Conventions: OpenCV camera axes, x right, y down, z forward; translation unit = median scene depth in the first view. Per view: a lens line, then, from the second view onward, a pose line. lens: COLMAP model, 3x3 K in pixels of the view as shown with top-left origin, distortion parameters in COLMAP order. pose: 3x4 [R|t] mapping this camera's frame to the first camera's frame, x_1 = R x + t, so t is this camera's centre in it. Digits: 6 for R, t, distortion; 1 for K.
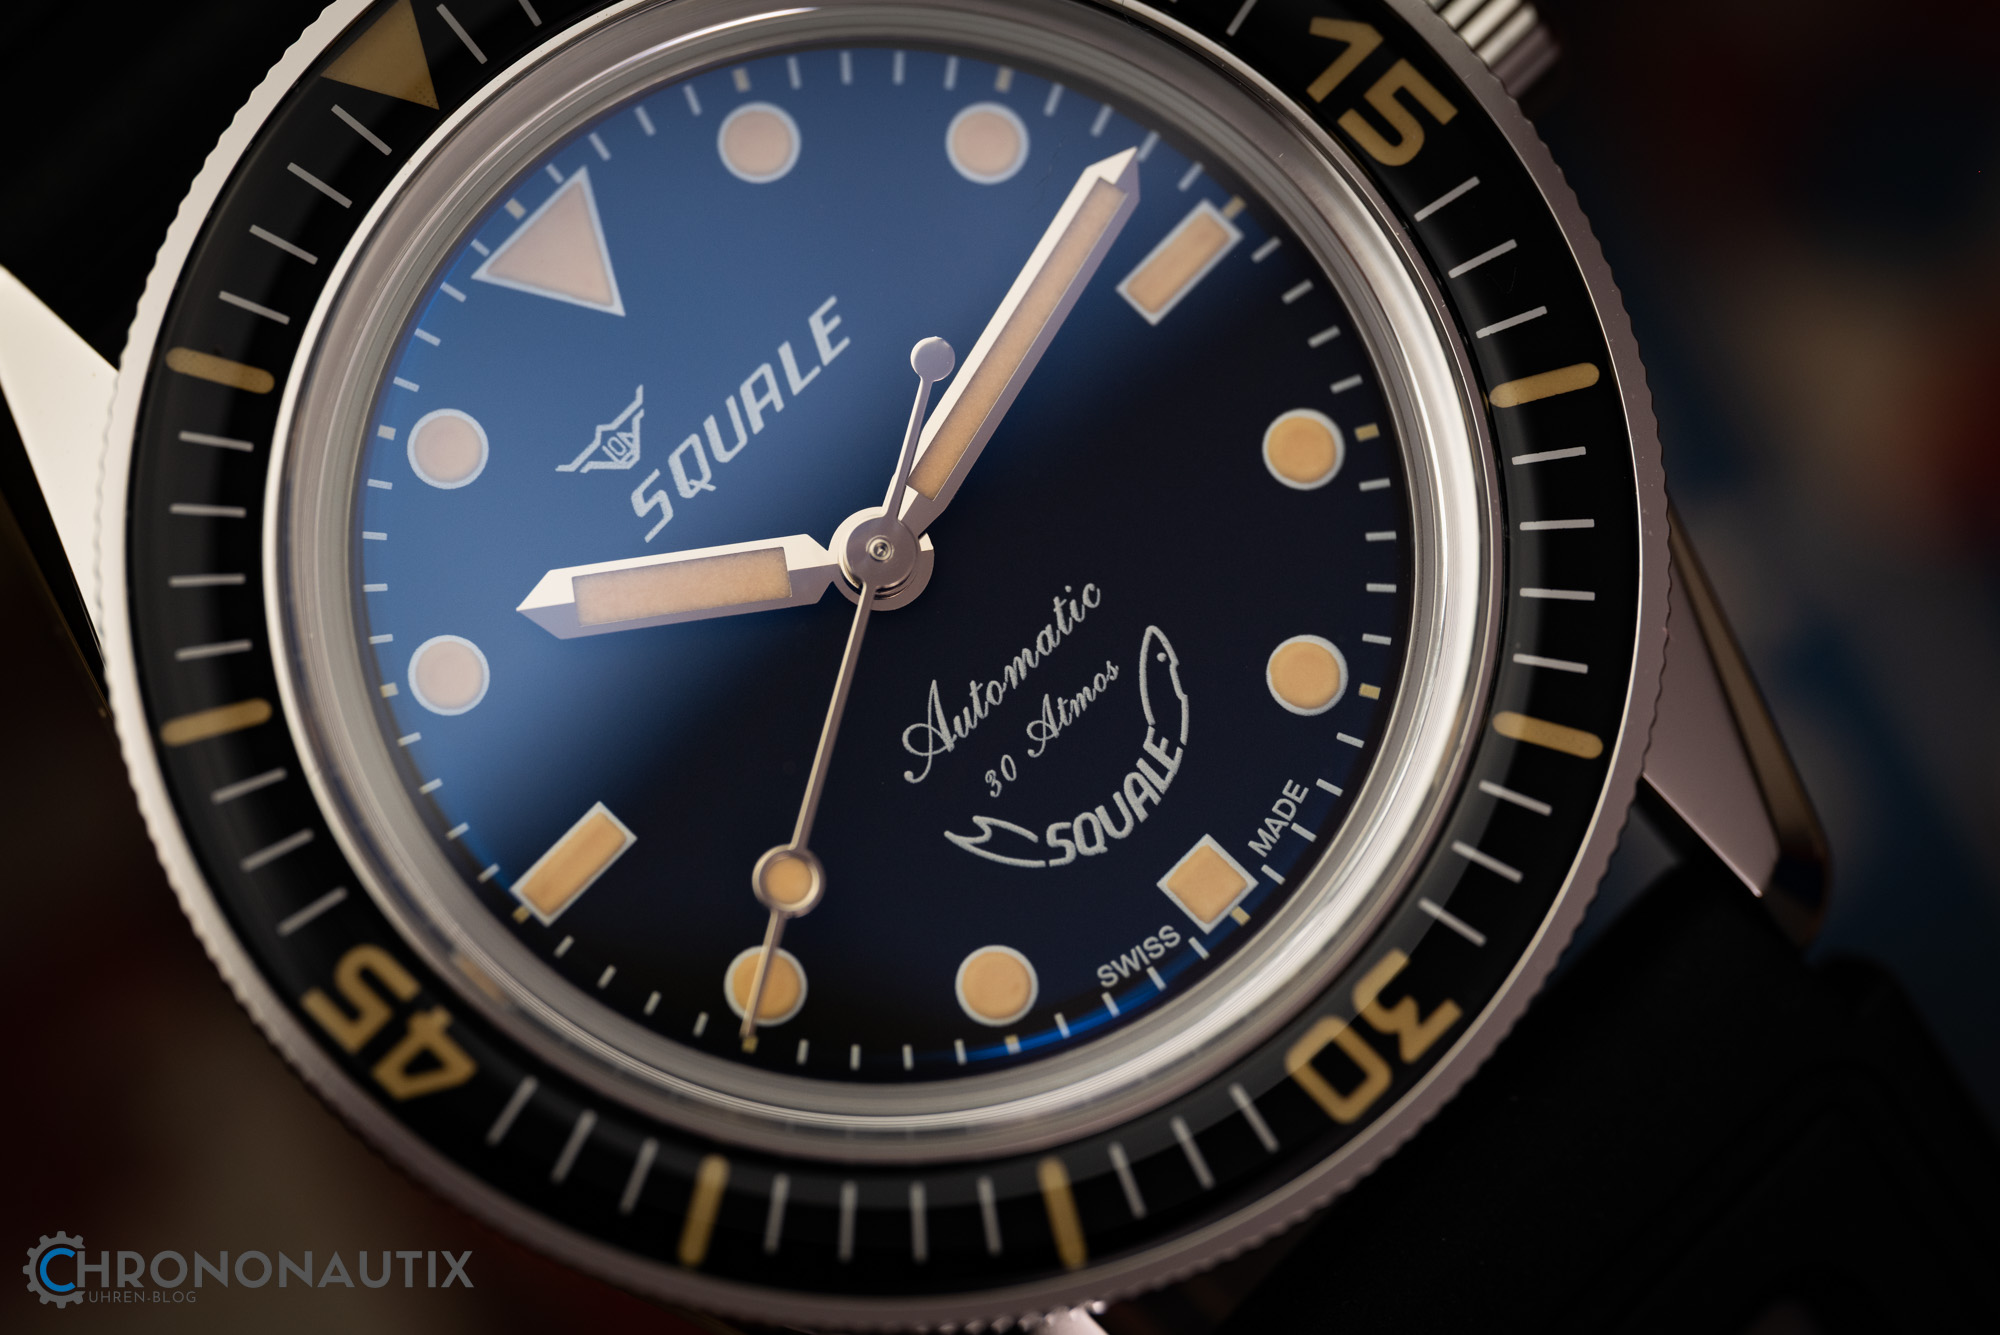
lens RADIAL K [[7637.1, 0, 1000.0], [0, 7637.1, 667.5], [0, 0, 1]] dist [-0.198855, -3.565924]
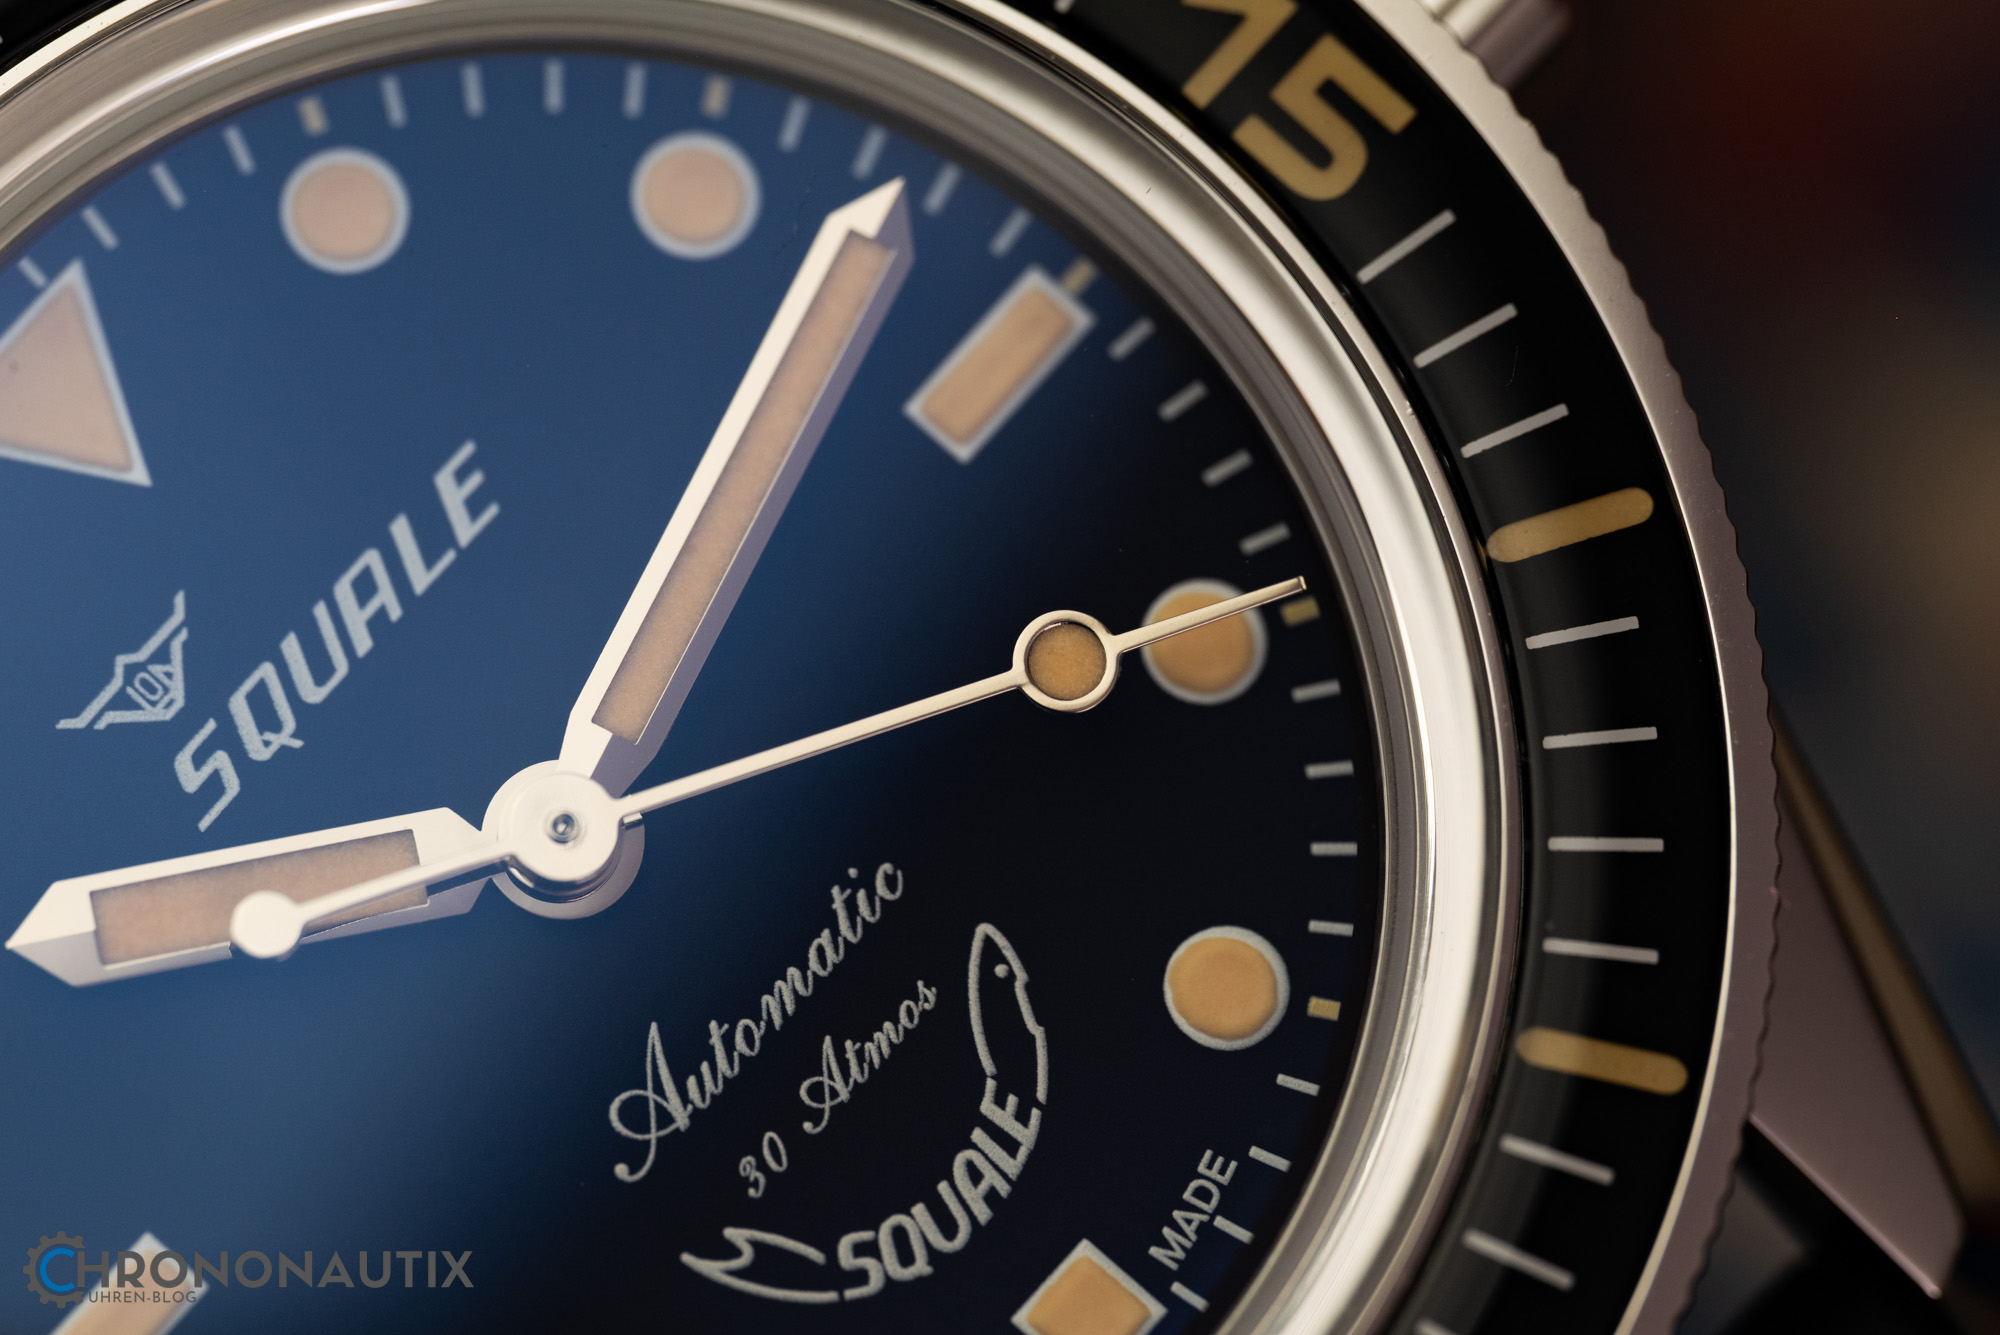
lens RADIAL K [[8533.2, 0, 1002.2], [0, 8533.2, 923.5], [0, 0, 1]] dist [0.182538, -5.536211]
pose [[0.998120, -0.047570, 0.038657, -0.006714], [0.047600, 0.998866, 0.000158, -0.005482], [-0.038621, 0.001683, 0.999253, 0.271780]]
